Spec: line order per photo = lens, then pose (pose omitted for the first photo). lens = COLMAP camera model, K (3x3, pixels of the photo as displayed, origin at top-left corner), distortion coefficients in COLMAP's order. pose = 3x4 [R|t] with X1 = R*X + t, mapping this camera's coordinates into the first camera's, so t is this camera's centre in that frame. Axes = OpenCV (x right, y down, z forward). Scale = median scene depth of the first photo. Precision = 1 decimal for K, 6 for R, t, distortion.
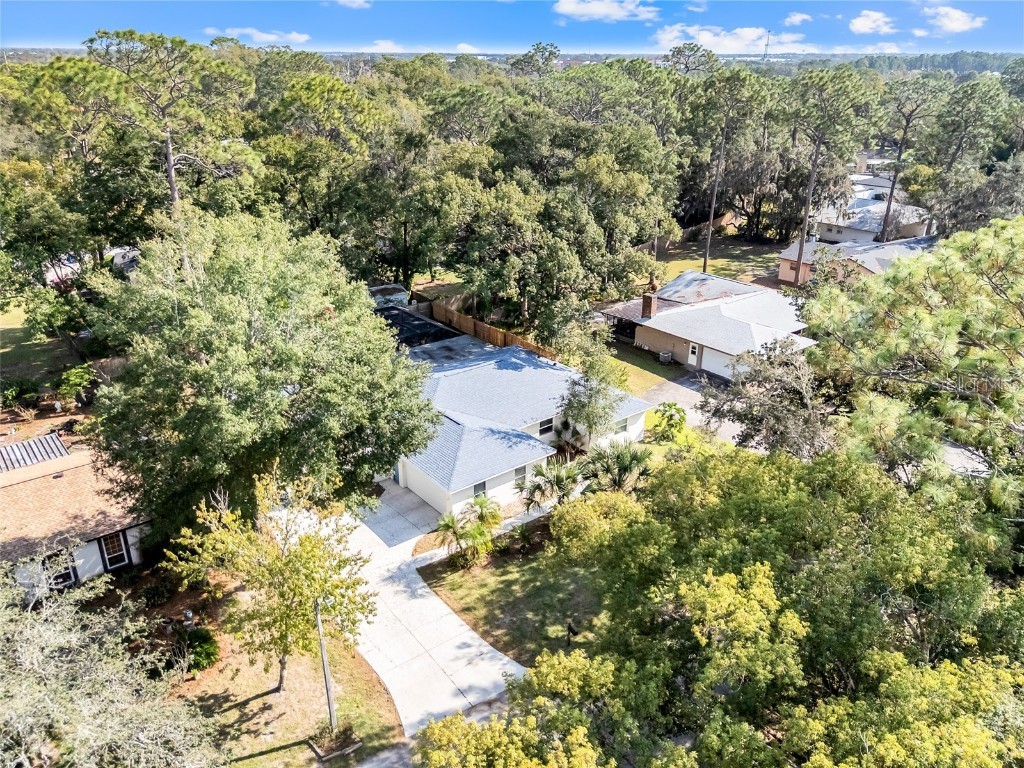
lens RADIAL K [[779.9, 0, 512.0], [0, 779.9, 384.0], [0, 0, 1]] dist [0.040322, -0.002314]
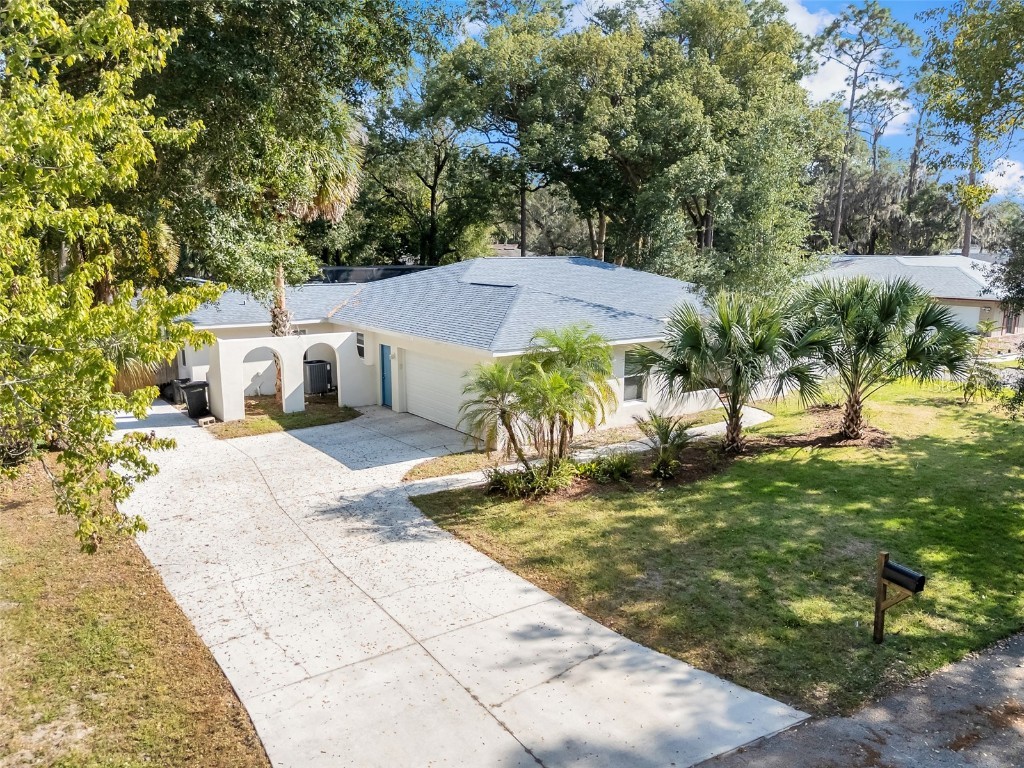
lens RADIAL K [[779.9, 0, 512.0], [0, 779.9, 384.0], [0, 0, 1]] dist [0.040322, -0.002314]
pose [[0.999082, 0.007485, -0.042182, -0.052326], [-0.017275, 0.971405, -0.236798, 0.276700], [0.039204, 0.237309, 0.970643, 0.595900]]
